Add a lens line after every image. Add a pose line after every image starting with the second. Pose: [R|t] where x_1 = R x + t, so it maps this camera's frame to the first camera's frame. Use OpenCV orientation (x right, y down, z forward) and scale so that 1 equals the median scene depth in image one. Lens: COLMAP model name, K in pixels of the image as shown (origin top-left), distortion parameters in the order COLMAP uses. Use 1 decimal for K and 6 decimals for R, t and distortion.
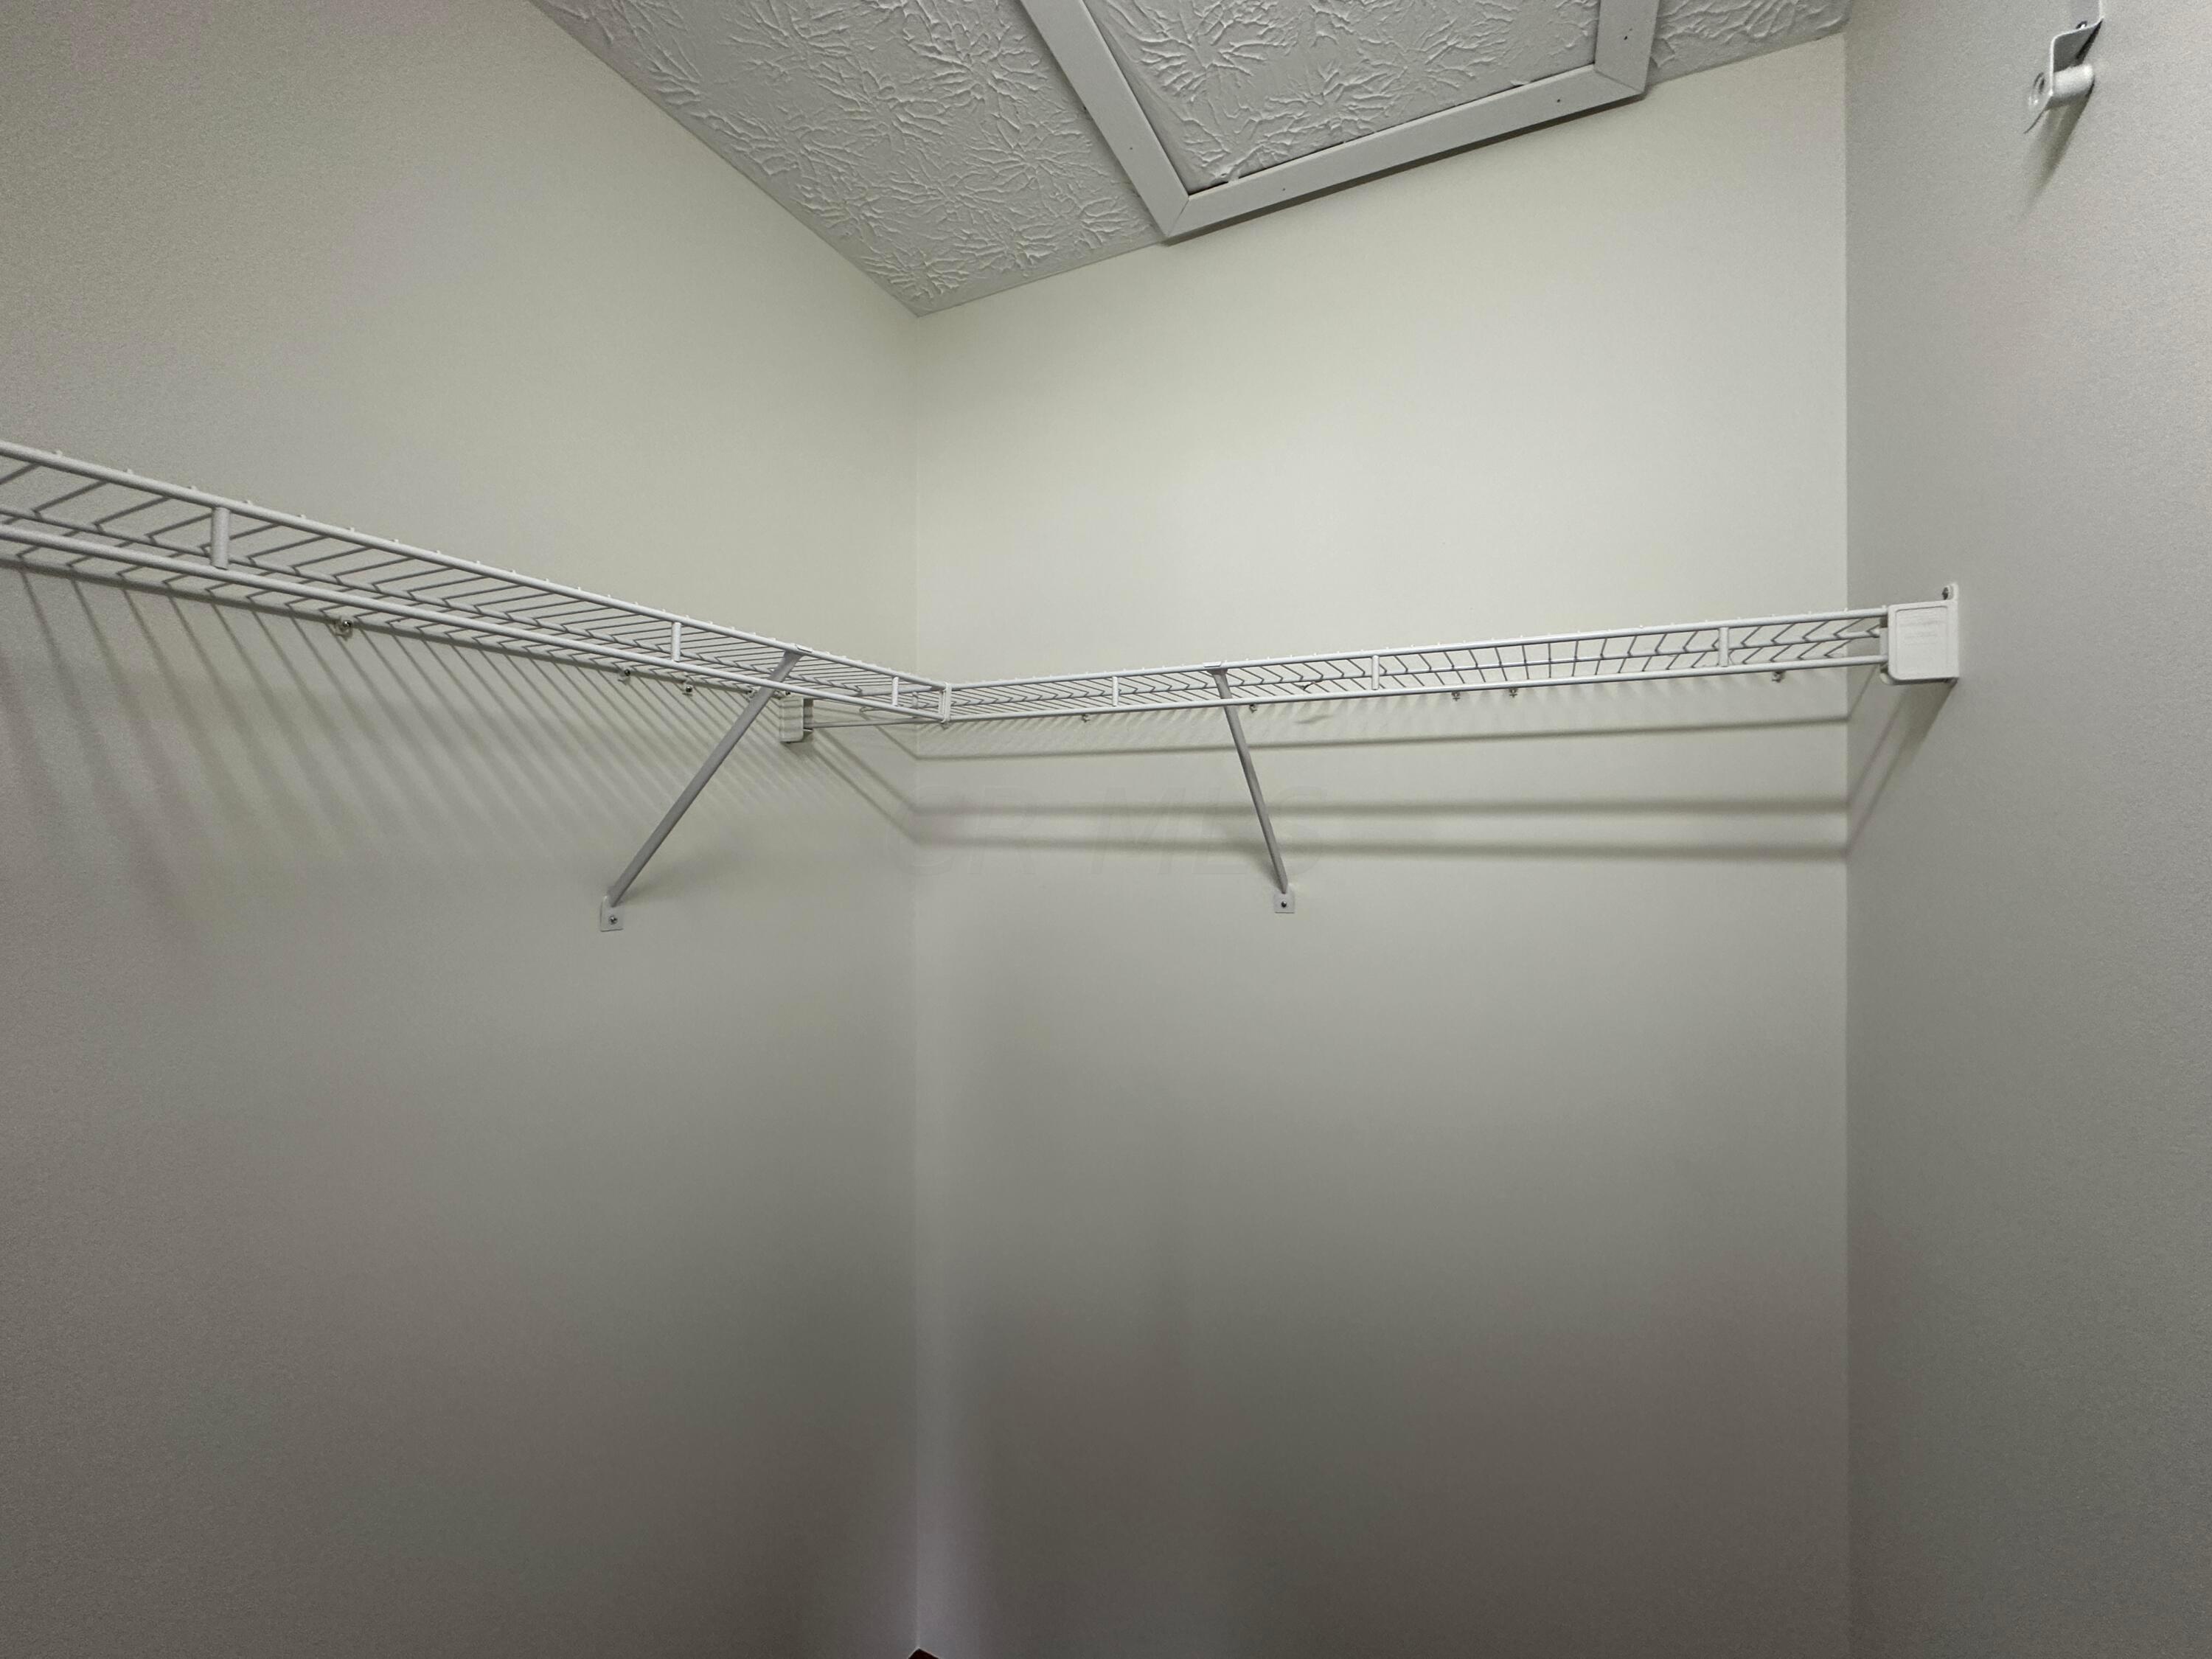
lens RADIAL K [[883.7, 0, 1099.6], [0, 883.7, 819.5], [0, 0, 1]] dist [-0.003054, -0.000245]
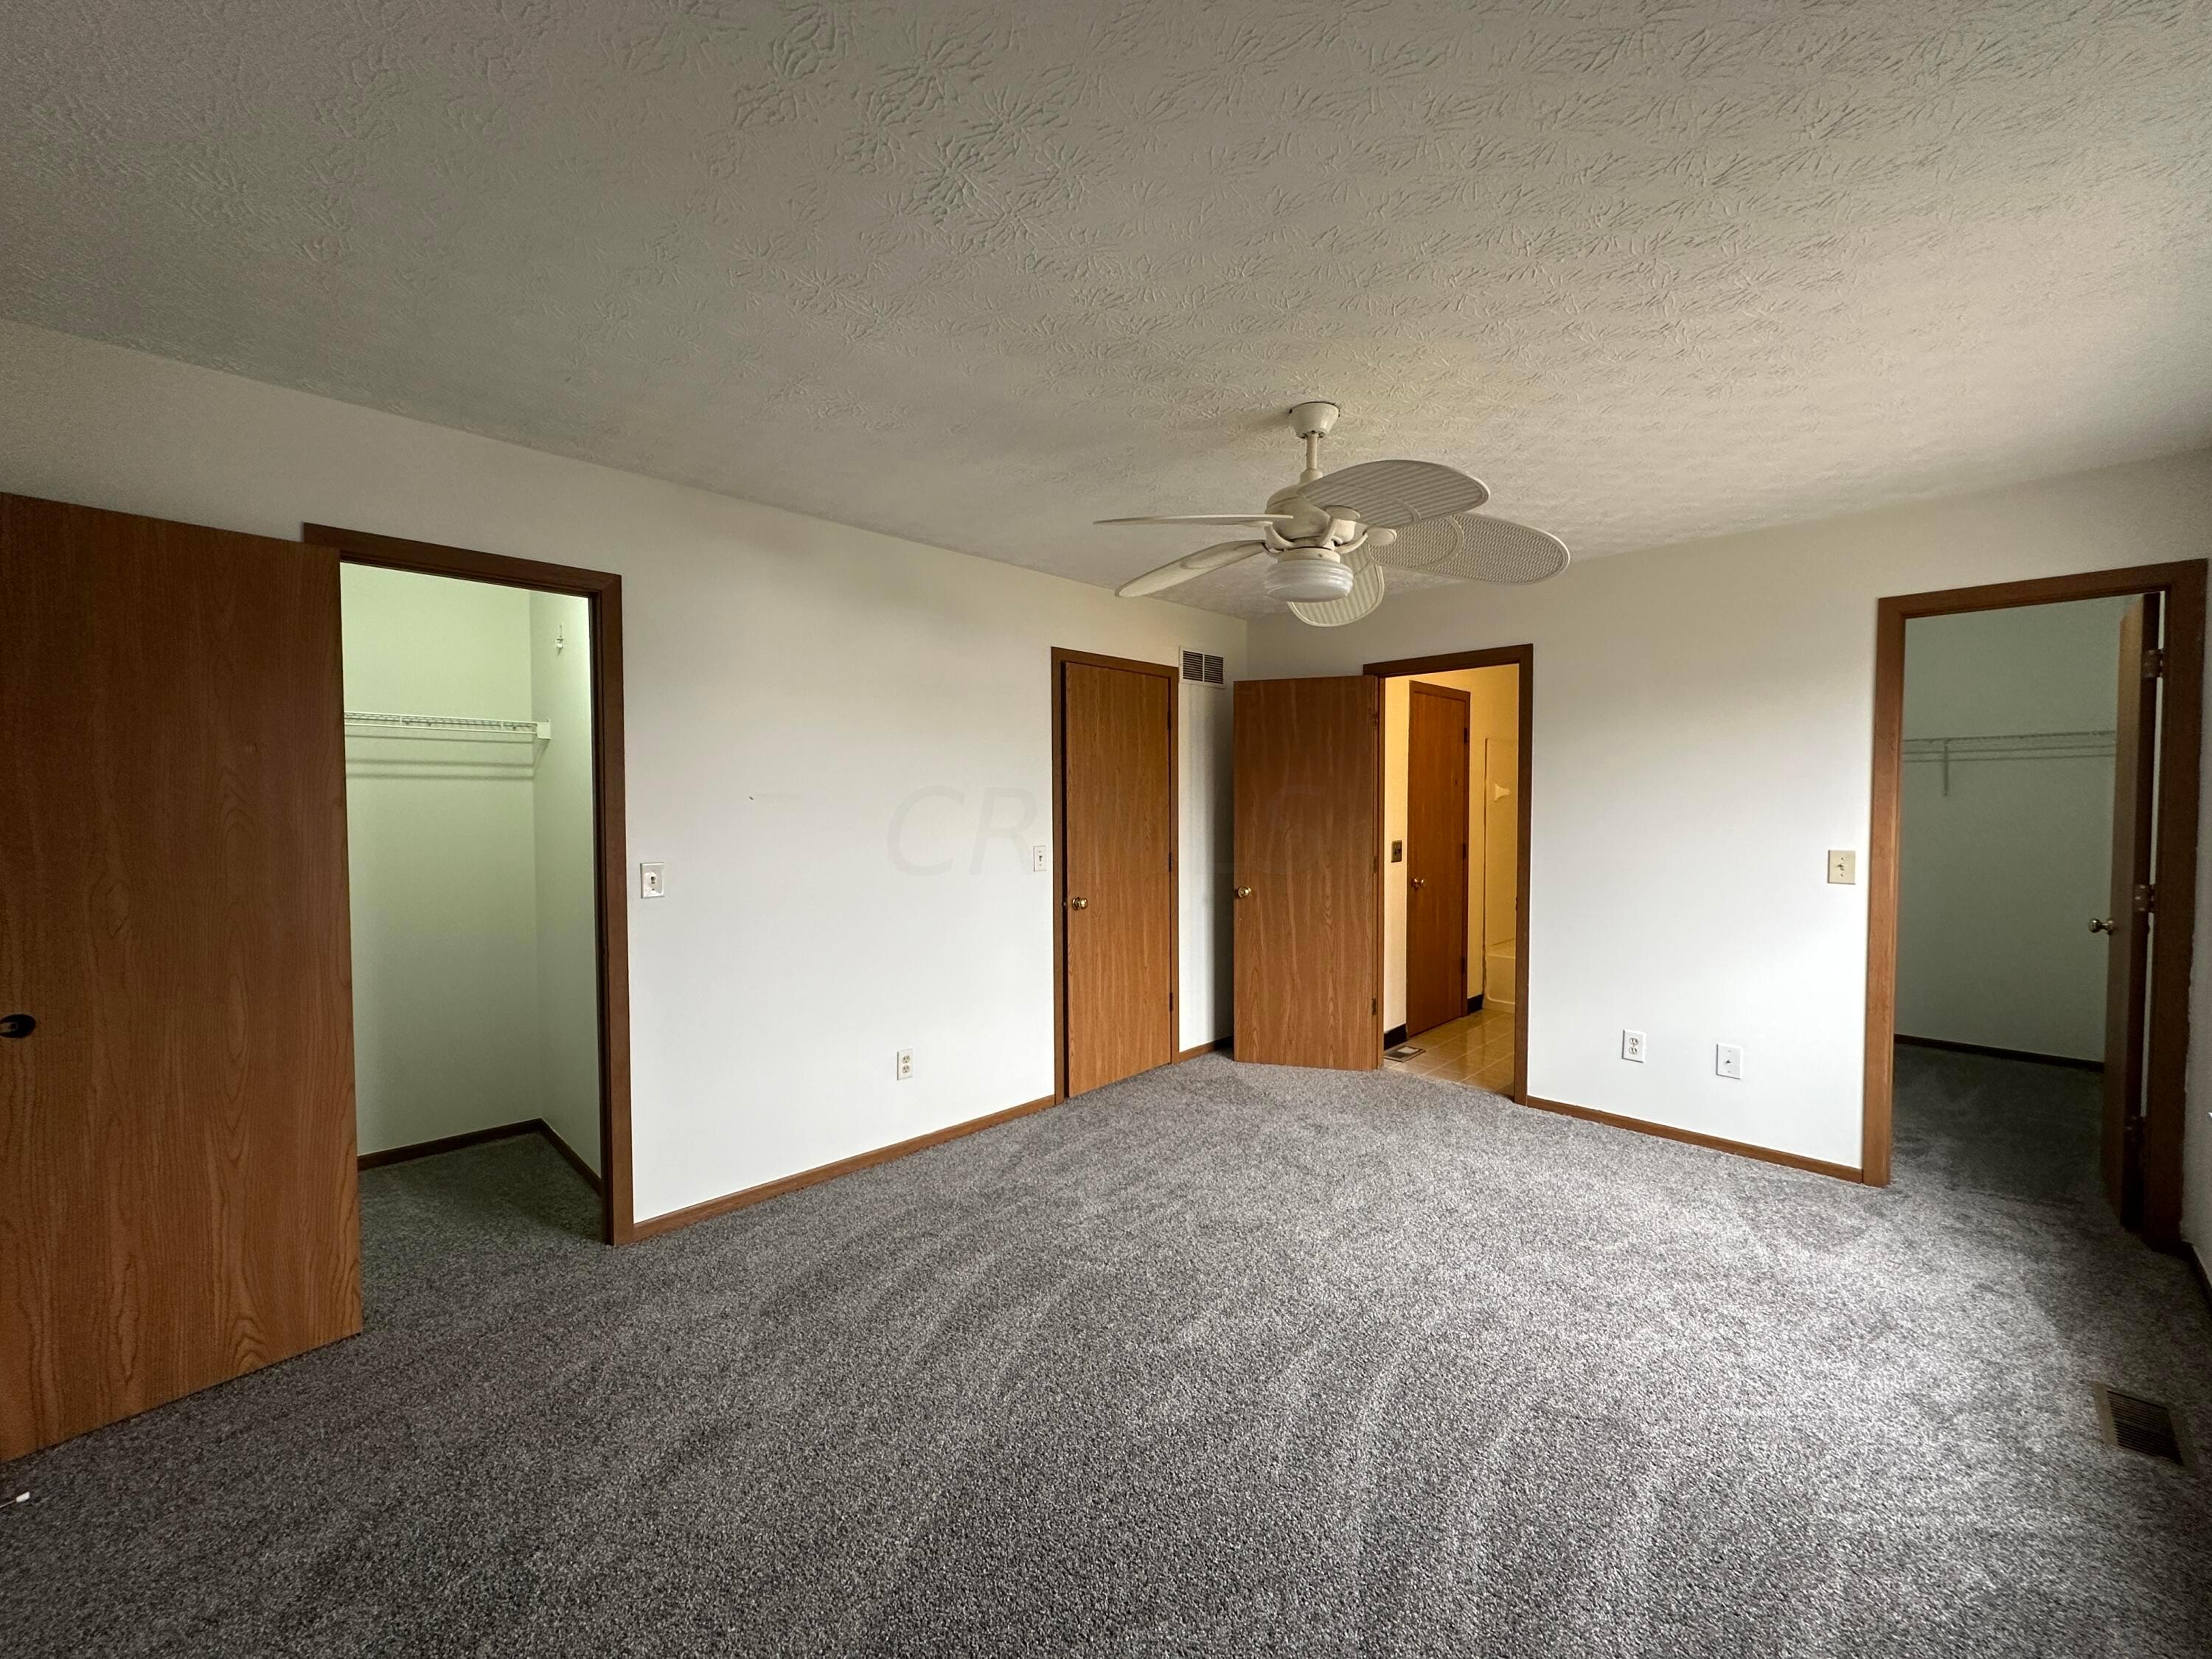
lens RADIAL K [[883.7, 0, 1099.4], [0, 883.7, 815.3], [0, 0, 1]] dist [-0.003054, -0.000245]
pose [[0.317799, -0.022551, 0.947890, -1.921067], [-0.007984, 0.999618, 0.026458, 0.075778], [-0.948124, -0.015976, 0.317498, -2.447338]]
